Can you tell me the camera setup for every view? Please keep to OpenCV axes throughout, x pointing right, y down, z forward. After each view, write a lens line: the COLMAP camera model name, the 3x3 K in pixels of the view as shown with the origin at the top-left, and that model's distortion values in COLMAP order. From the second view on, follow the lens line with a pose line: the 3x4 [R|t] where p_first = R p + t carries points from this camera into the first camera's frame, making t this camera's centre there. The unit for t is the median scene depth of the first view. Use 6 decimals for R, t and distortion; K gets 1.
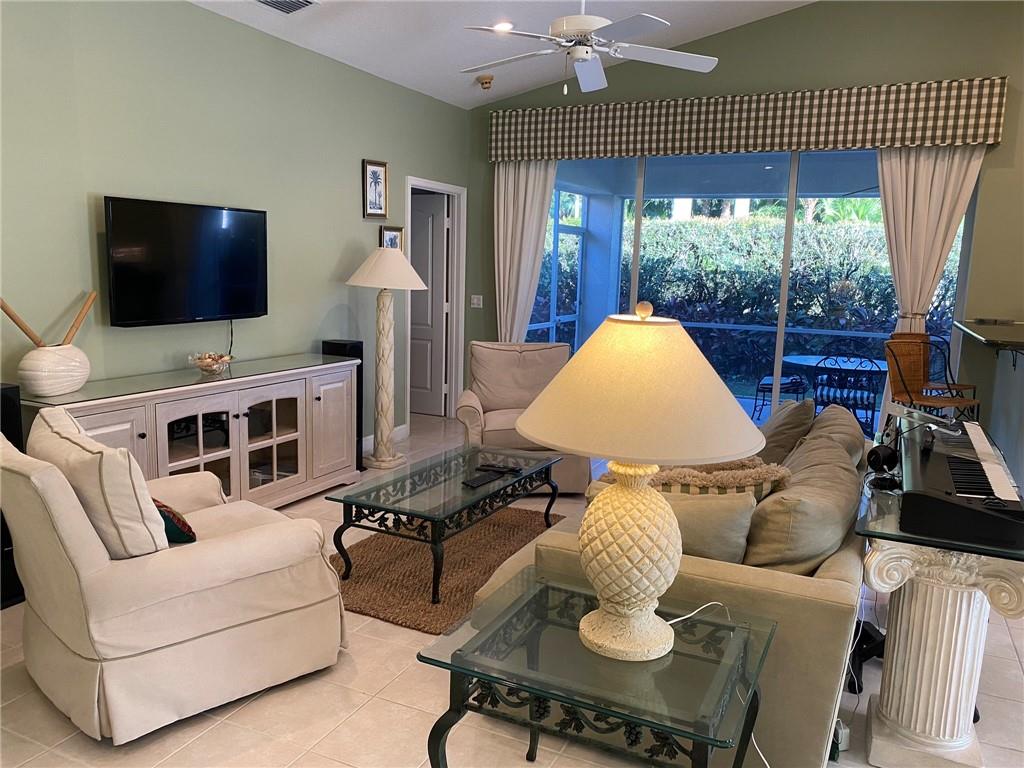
lens RADIAL K [[777.5, 0, 512.0], [0, 777.5, 384.0], [0, 0, 1]] dist [0.077097, -0.092828]
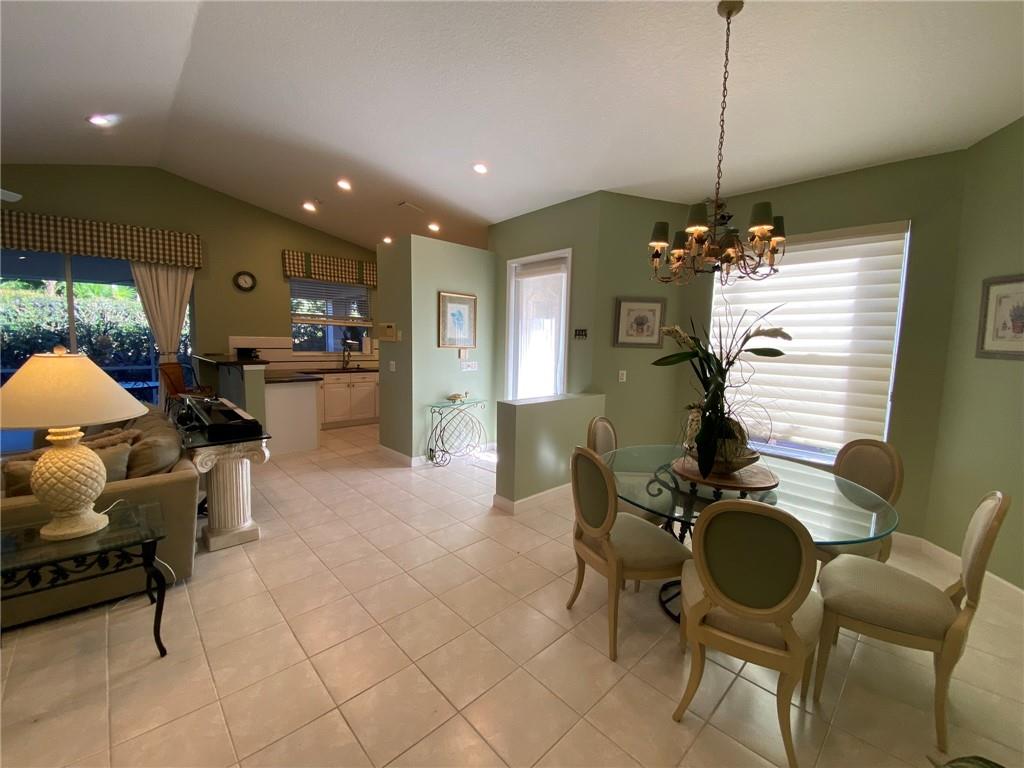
lens RADIAL K [[413.5, 0, 512.0], [0, 413.5, 384.0], [0, 0, 1]] dist [0.047377, -0.034666]
pose [[0.369224, -0.120968, 0.921434, -0.266492], [0.132406, 0.988225, 0.076681, 0.038361], [-0.919860, 0.093691, 0.380894, -0.273180]]
